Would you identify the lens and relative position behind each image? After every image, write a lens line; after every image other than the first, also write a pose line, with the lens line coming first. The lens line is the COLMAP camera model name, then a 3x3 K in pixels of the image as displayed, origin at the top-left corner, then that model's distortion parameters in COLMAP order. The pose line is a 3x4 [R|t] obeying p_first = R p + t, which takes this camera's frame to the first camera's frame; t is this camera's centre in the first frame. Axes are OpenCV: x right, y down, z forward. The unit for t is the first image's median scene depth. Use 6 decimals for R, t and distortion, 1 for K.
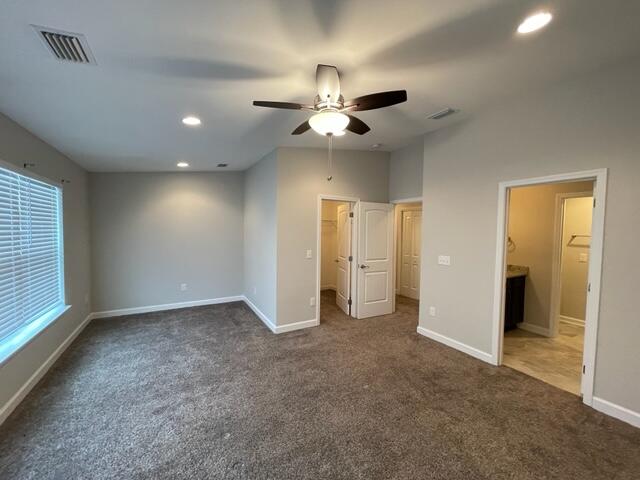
lens RADIAL K [[253.3, 0, 320.9], [0, 253.3, 240.8], [0, 0, 1]] dist [-0.000139, -0.000006]
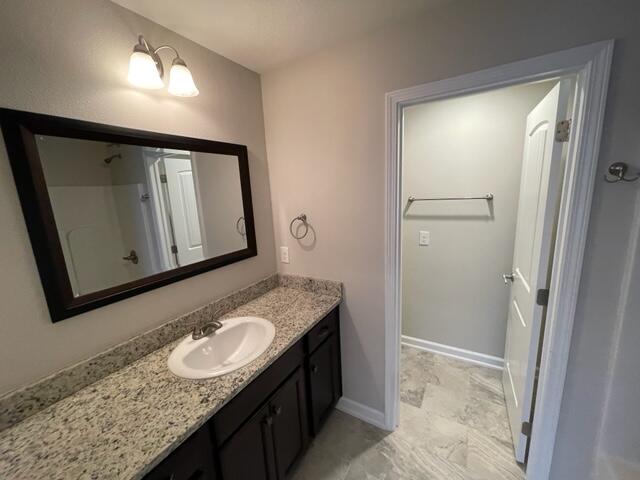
lens RADIAL K [[253.3, 0, 321.0], [0, 253.3, 239.7], [0, 0, 1]] dist [-0.000139, -0.000006]
pose [[0.891064, -0.137915, 0.432418, 0.619634], [0.078763, 0.985248, 0.151931, -0.035519], [-0.446992, -0.101322, 0.888781, 0.653020]]
